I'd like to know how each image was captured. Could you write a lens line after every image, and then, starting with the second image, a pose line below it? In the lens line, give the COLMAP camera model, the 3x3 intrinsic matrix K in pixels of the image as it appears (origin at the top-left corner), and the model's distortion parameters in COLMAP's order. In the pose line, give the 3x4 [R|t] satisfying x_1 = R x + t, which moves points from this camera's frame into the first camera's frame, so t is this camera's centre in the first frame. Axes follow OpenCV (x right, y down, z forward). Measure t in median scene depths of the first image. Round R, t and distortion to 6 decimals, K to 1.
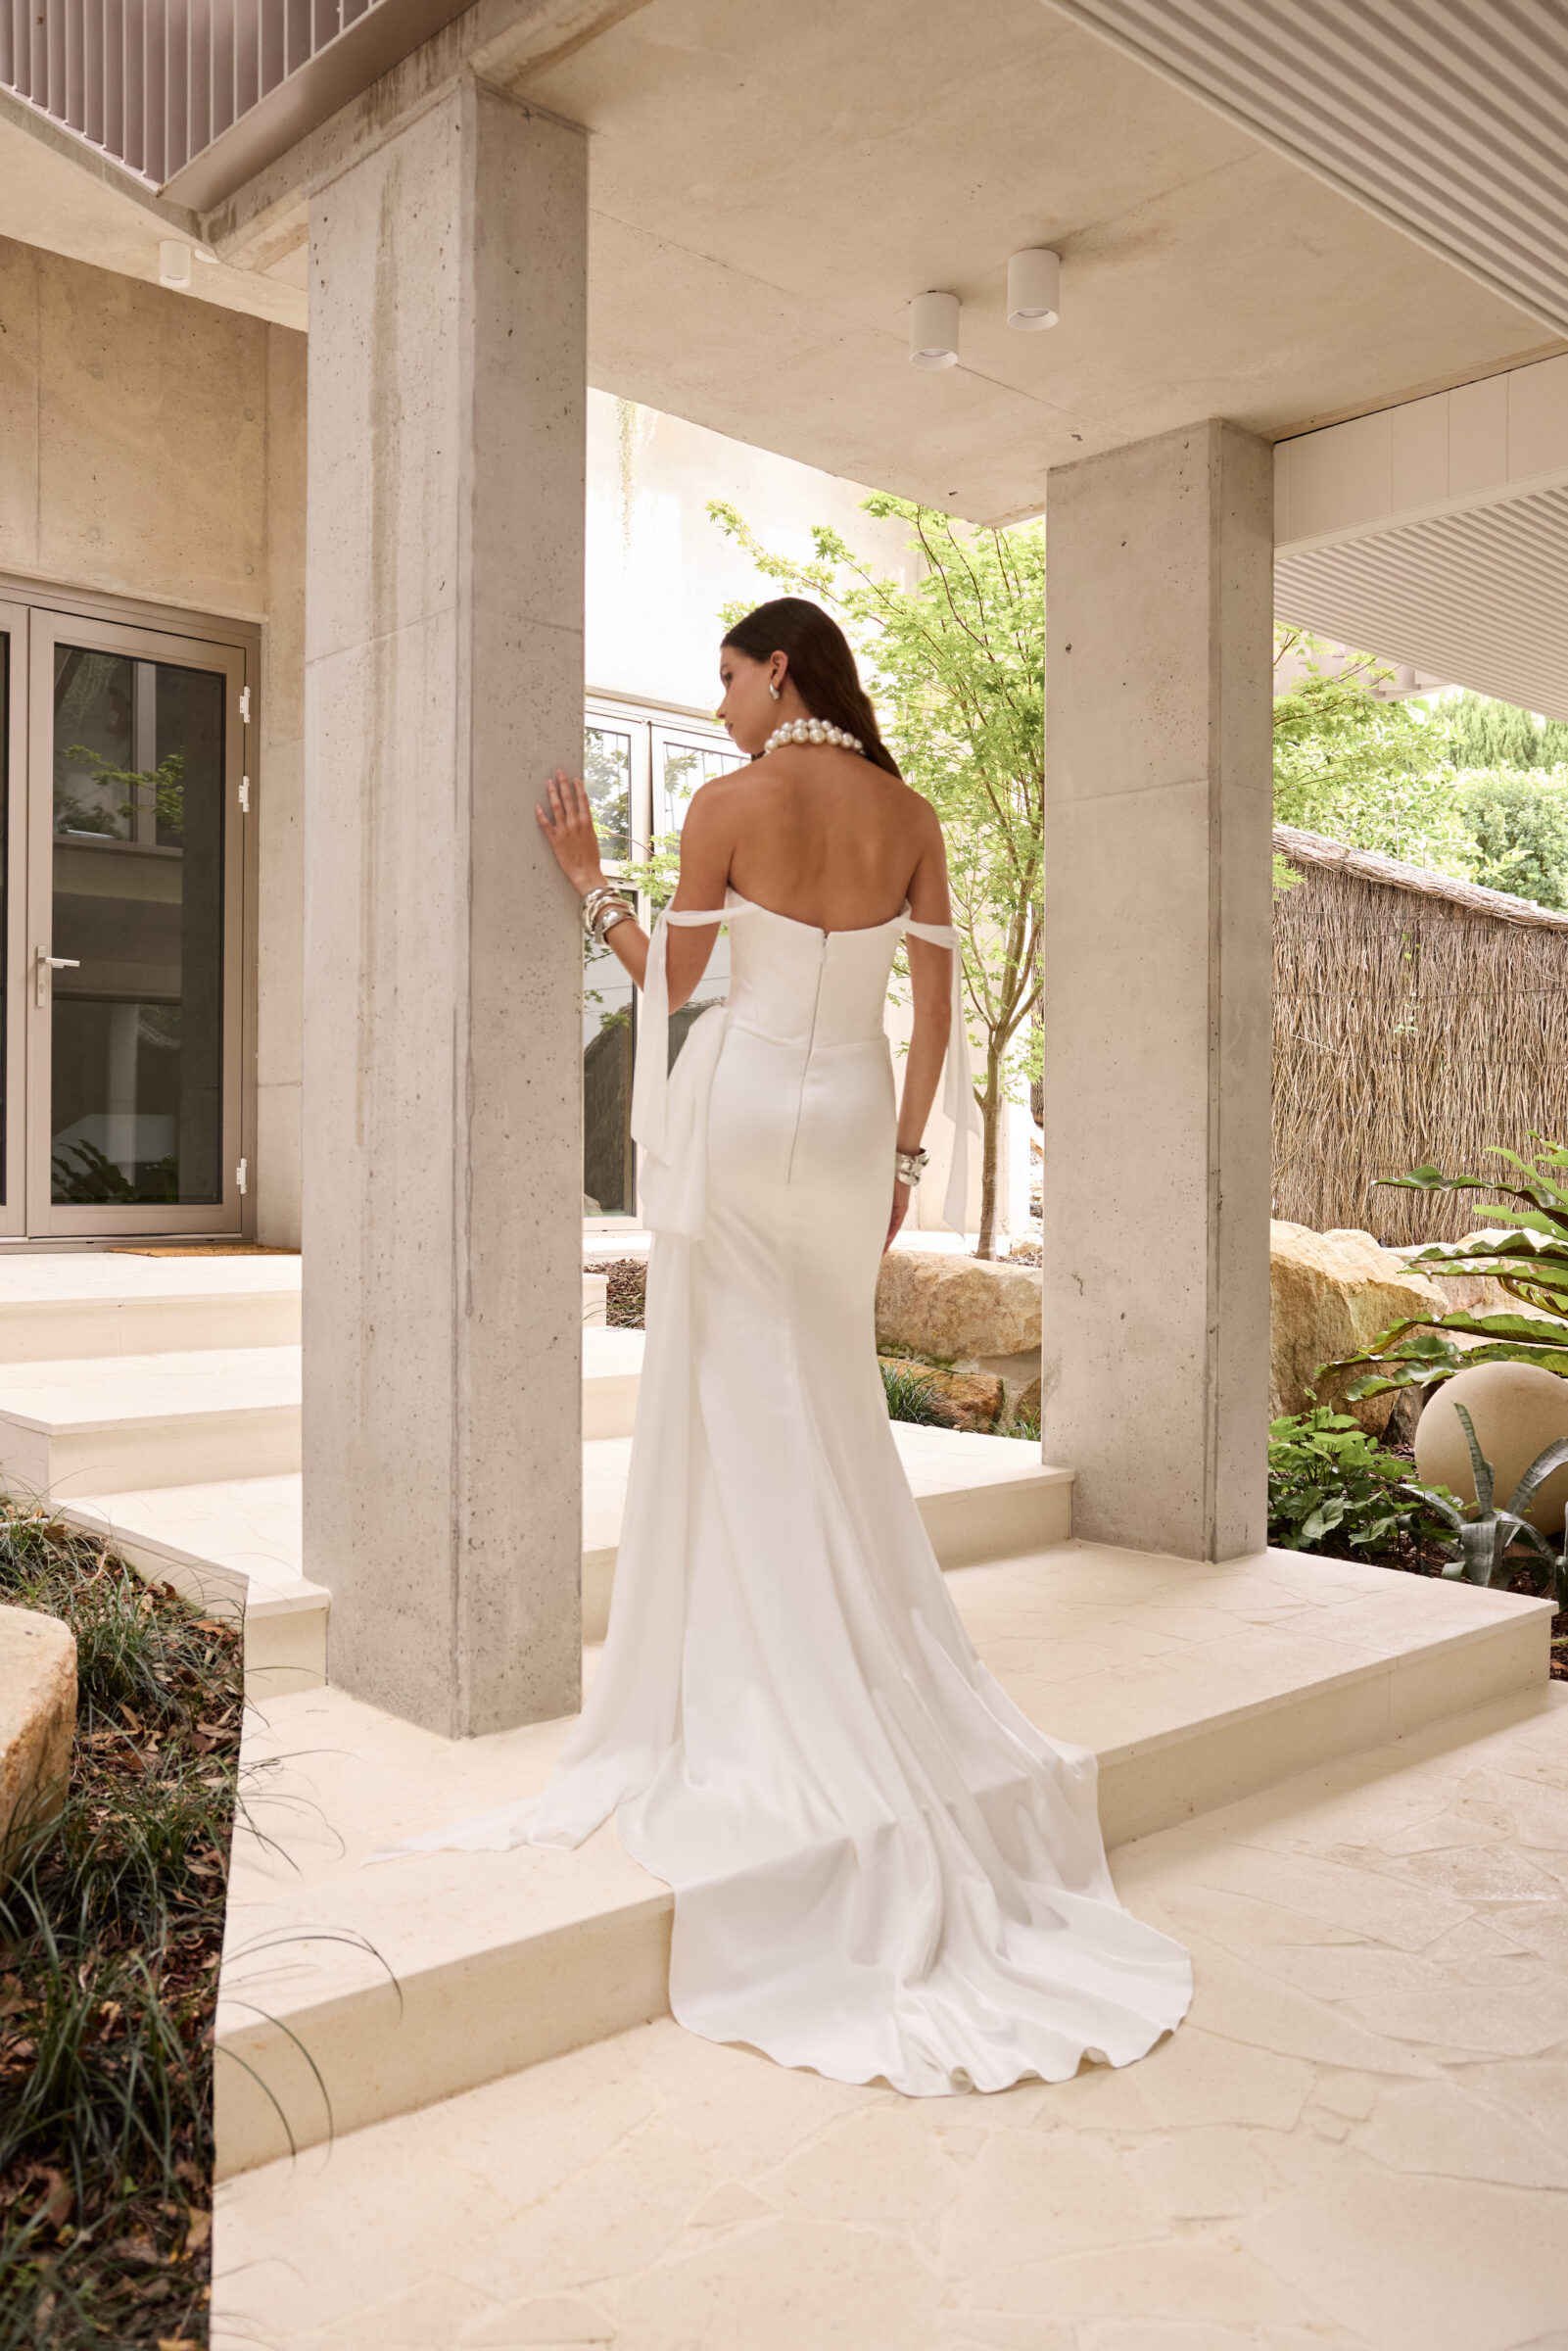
lens RADIAL K [[1898.7, 0, 780.2], [0, 1898.7, 1131.4], [0, 0, 1]] dist [-0.065189, 0.085190]
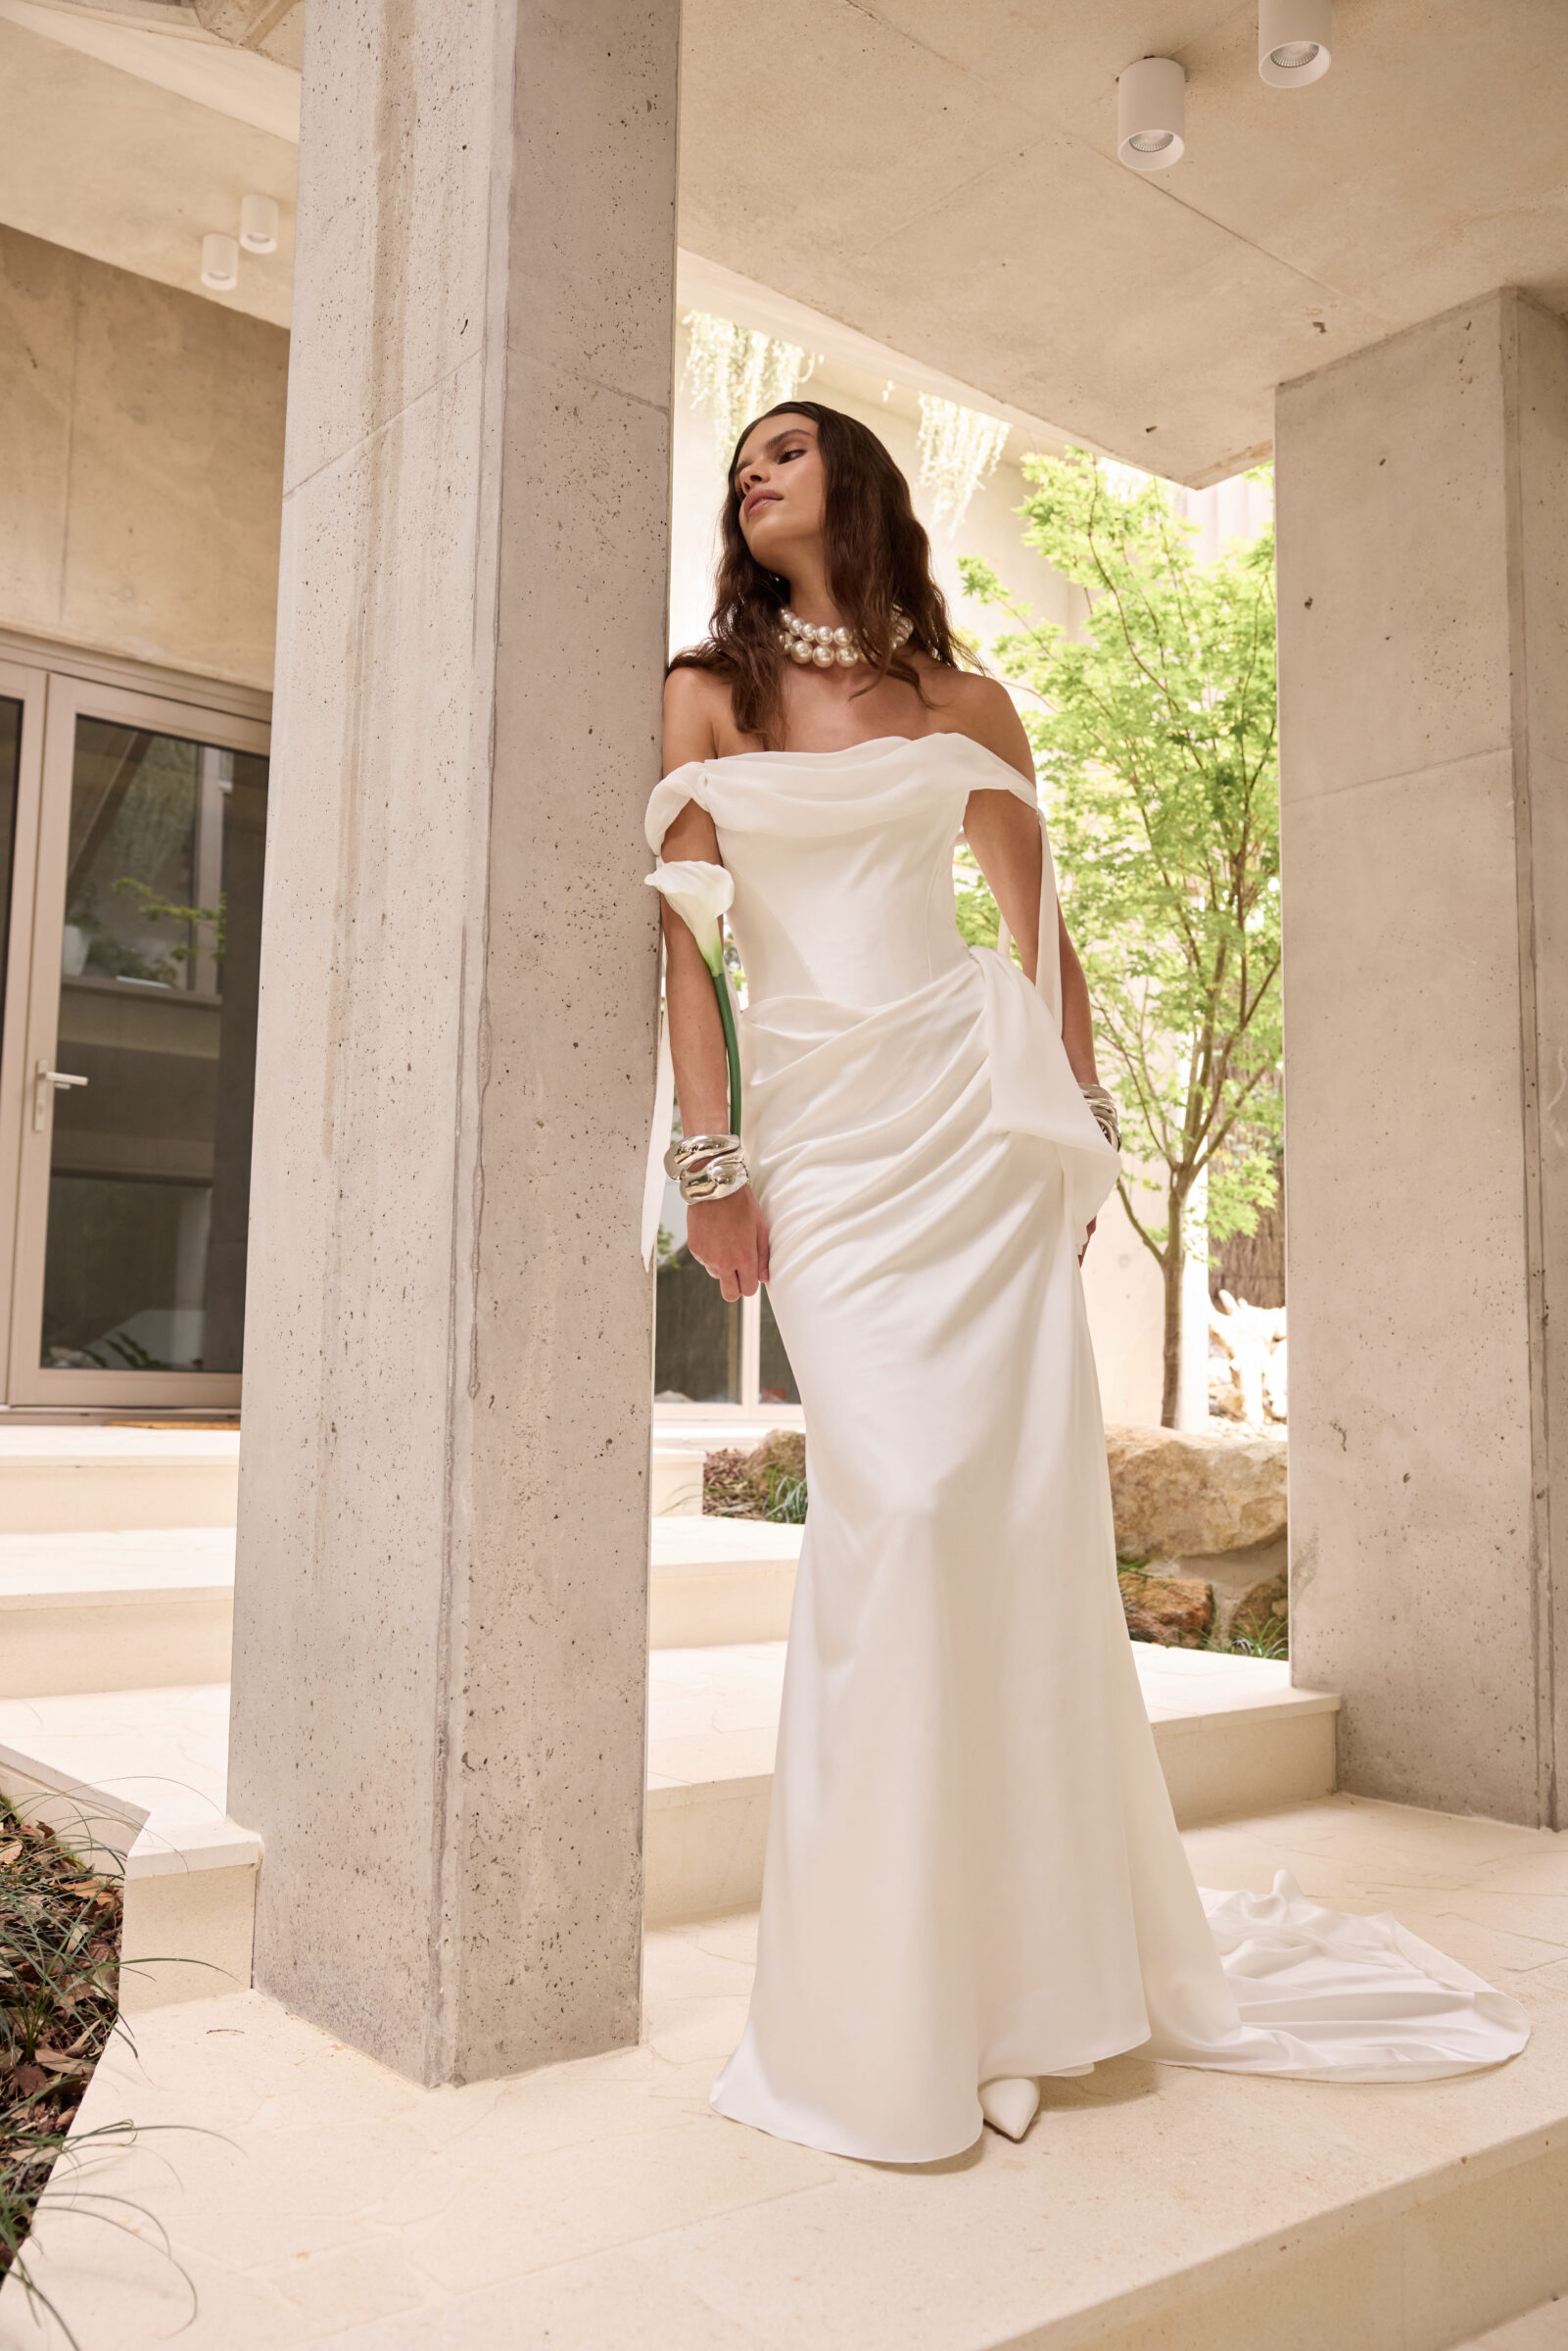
lens RADIAL K [[1997.9, 0, 792.4], [0, 1997.9, 1153.8], [0, 0, 1]] dist [-0.049282, 0.078751]
pose [[0.998589, 0.003688, -0.052972, -0.019786], [-0.009325, 0.994262, -0.106561, 0.080368], [0.052275, 0.106905, 0.992894, 0.304724]]
